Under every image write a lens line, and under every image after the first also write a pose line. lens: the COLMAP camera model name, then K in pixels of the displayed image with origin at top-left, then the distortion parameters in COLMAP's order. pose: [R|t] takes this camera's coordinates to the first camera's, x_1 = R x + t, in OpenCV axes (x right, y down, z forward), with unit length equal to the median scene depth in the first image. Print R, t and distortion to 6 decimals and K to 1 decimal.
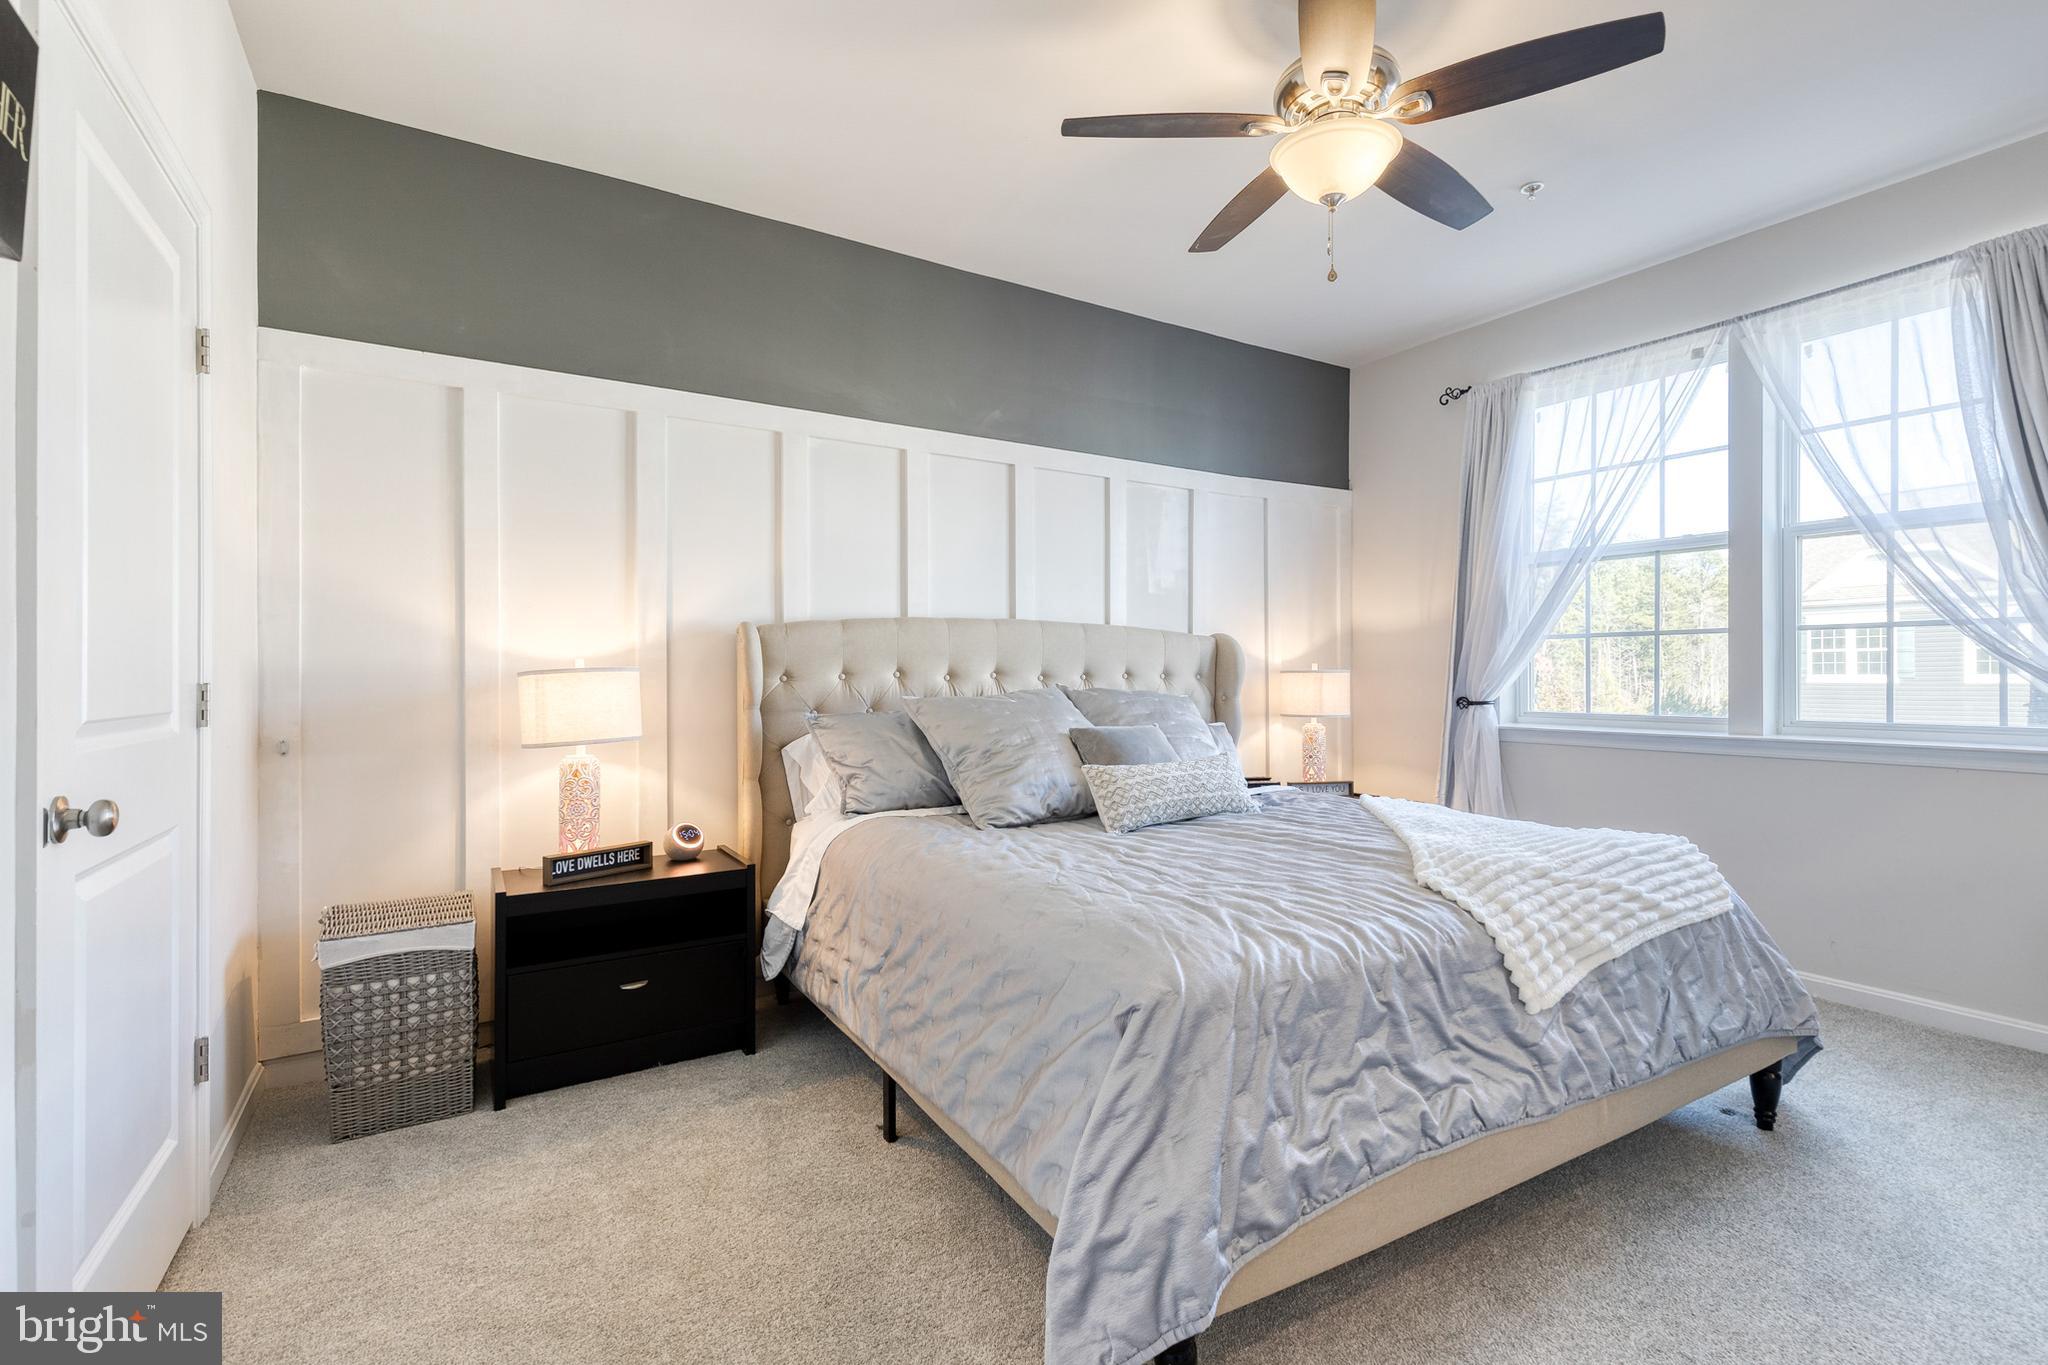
lens RADIAL K [[926.4, 0, 1036.3], [0, 926.4, 674.6], [0, 0, 1]] dist [-0.001629, 0.000065]
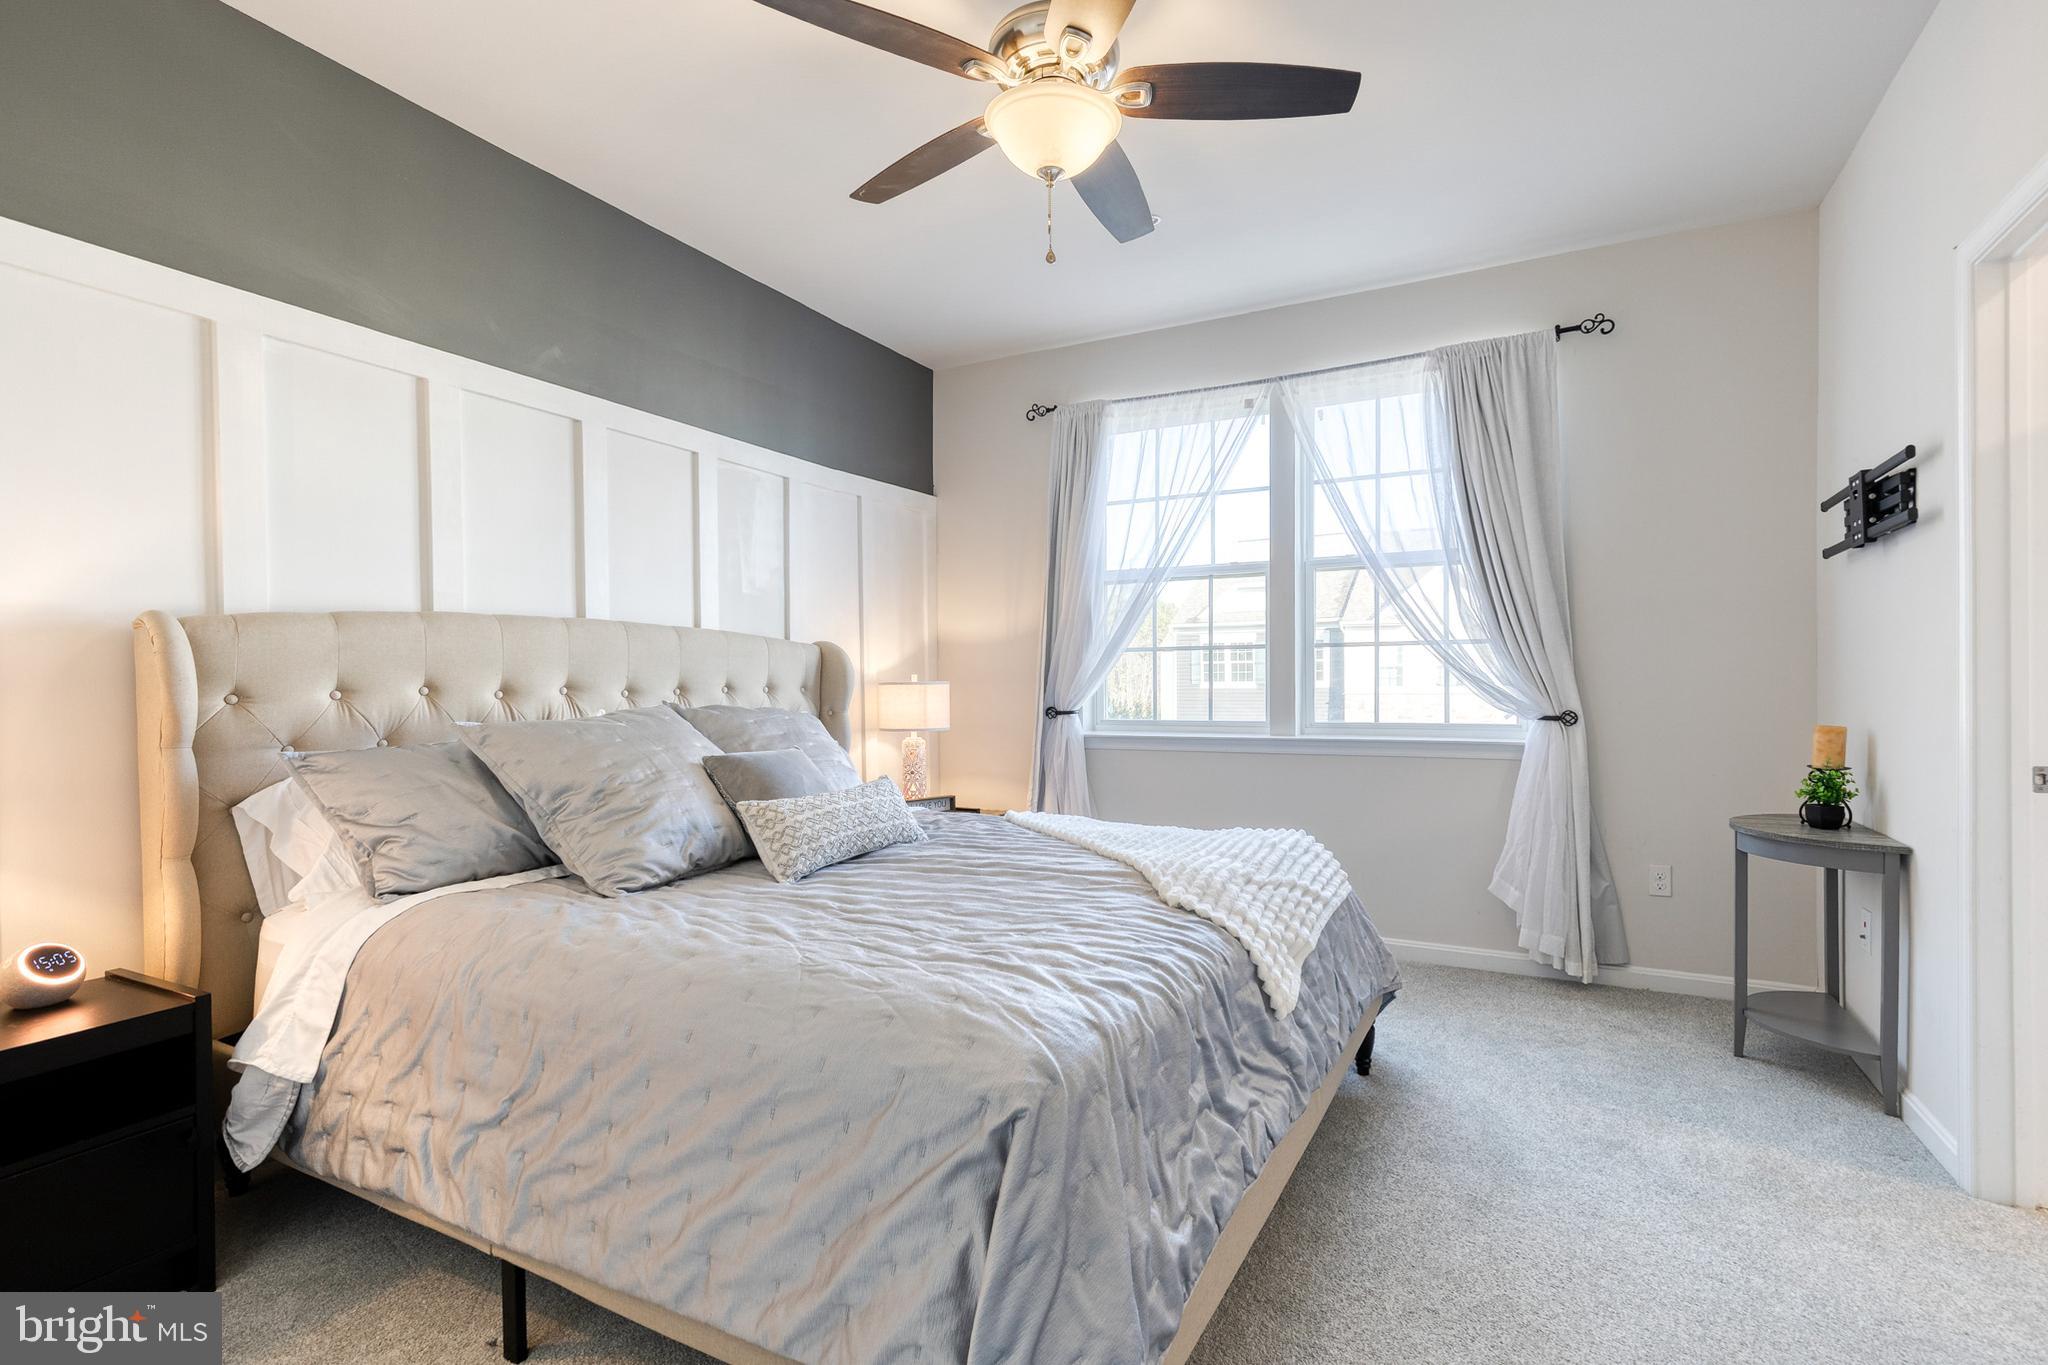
lens RADIAL K [[950.4, 0, 1023.3], [0, 950.4, 695.6], [0, 0, 1]] dist [0.003227, 0.000618]
pose [[0.860221, -0.011988, 0.509781, -0.148968], [0.005628, 0.999886, 0.014016, -0.005084], [-0.509891, -0.009188, 0.860190, 0.149964]]
